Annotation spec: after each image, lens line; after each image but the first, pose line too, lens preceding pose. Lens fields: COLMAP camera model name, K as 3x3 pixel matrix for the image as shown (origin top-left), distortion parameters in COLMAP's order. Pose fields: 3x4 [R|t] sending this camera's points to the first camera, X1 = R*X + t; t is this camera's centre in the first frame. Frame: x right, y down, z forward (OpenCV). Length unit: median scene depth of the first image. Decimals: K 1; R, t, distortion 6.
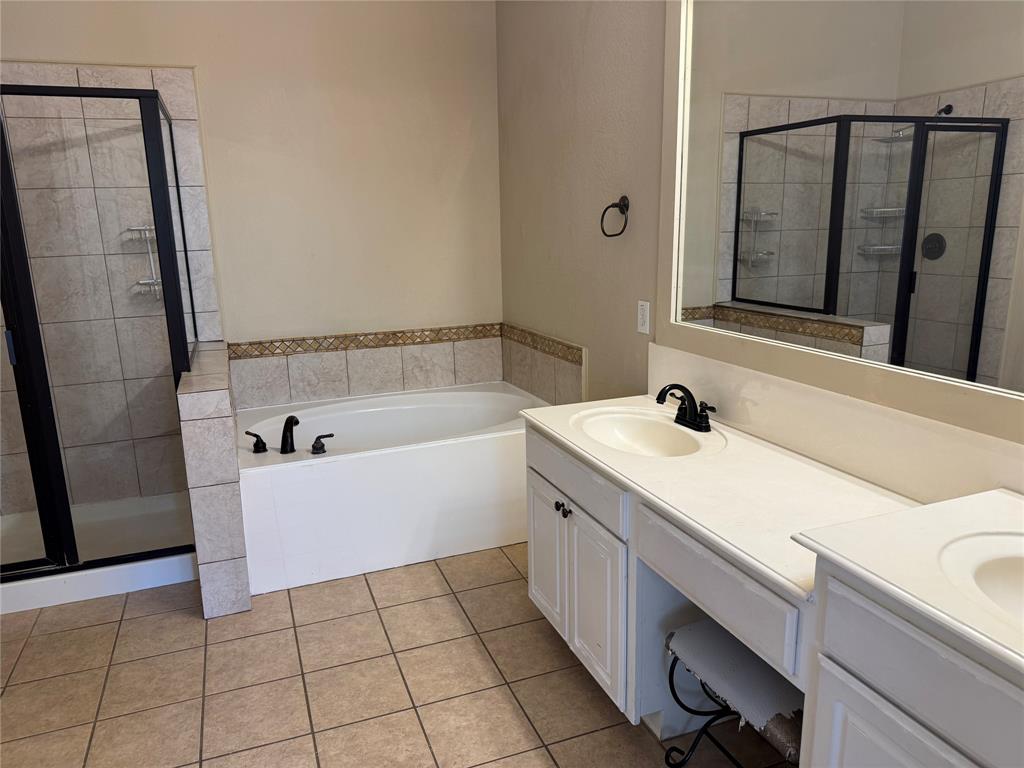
lens RADIAL K [[719.2, 0, 512.0], [0, 719.2, 384.0], [0, 0, 1]] dist [0.120220, -0.191104]
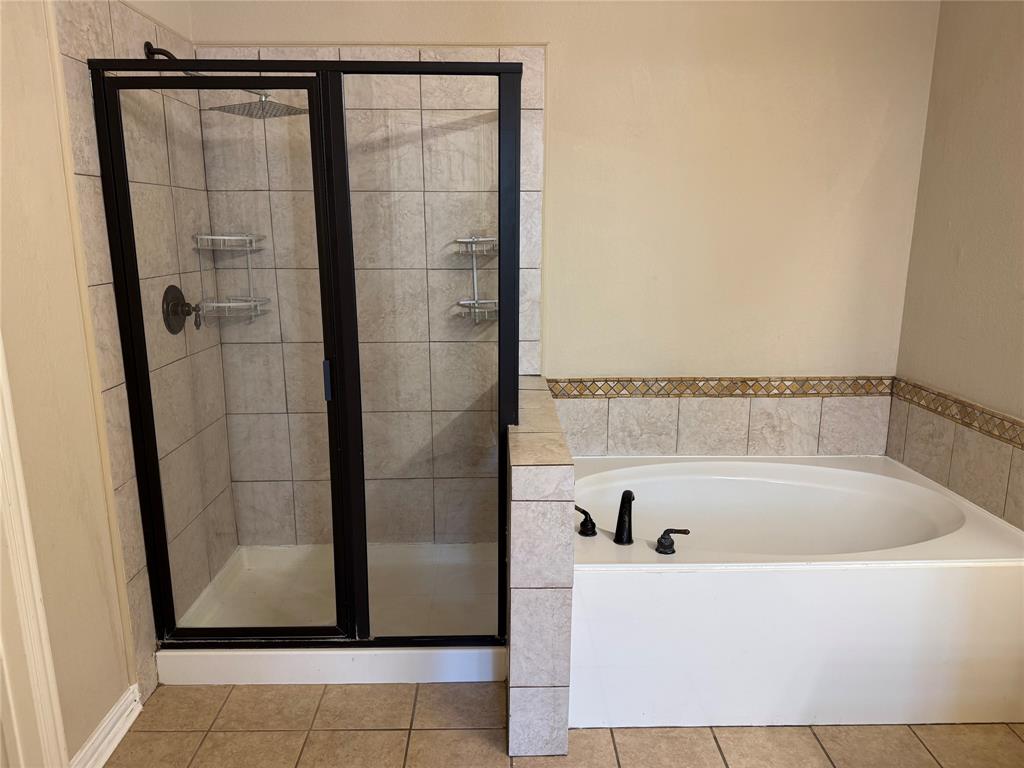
lens RADIAL K [[719.2, 0, 512.0], [0, 719.2, 384.0], [0, 0, 1]] dist [0.120220, -0.191104]
pose [[0.940868, 0.094672, -0.325276, -0.158832], [-0.097616, 0.995197, 0.007297, -0.053352], [0.324404, 0.024887, 0.945591, 0.209373]]
